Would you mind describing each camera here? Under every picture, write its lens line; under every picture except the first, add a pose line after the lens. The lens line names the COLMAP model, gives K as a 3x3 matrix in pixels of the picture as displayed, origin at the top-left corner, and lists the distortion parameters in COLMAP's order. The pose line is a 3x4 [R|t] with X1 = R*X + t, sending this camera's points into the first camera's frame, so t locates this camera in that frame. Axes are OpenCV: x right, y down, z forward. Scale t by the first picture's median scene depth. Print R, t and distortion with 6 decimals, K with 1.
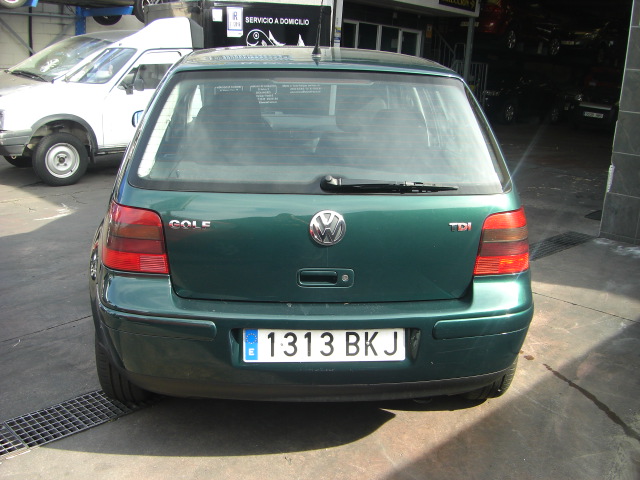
lens RADIAL K [[717.1, 0, 308.6], [0, 717.1, 269.5], [0, 0, 1]] dist [-0.150244, 0.000000]
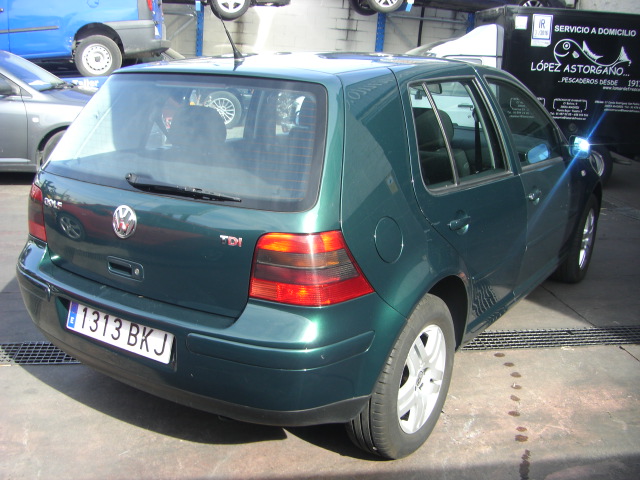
lens RADIAL K [[717.1, 0, 299.4], [0, 717.1, 272.5], [0, 0, 1]] dist [-0.150244, 0.000000]
pose [[0.782150, 0.181076, -0.596199, 0.255591], [-0.184795, 0.981204, 0.055577, -0.026585], [0.595057, 0.066704, 0.800911, 0.090670]]
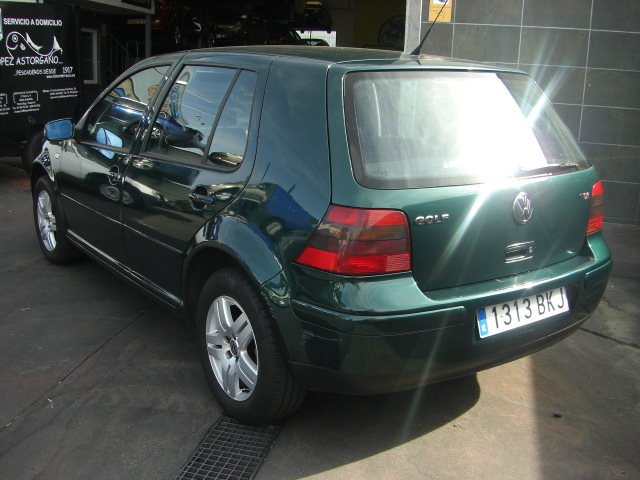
lens RADIAL K [[717.1, 0, 305.6], [0, 717.1, 264.8], [0, 0, 1]] dist [-0.150244, 0.000000]
pose [[0.856505, -0.154047, 0.492615, -0.246158], [0.154988, 0.987138, 0.039216, -0.019258], [-0.492320, 0.042761, 0.869363, 0.055317]]
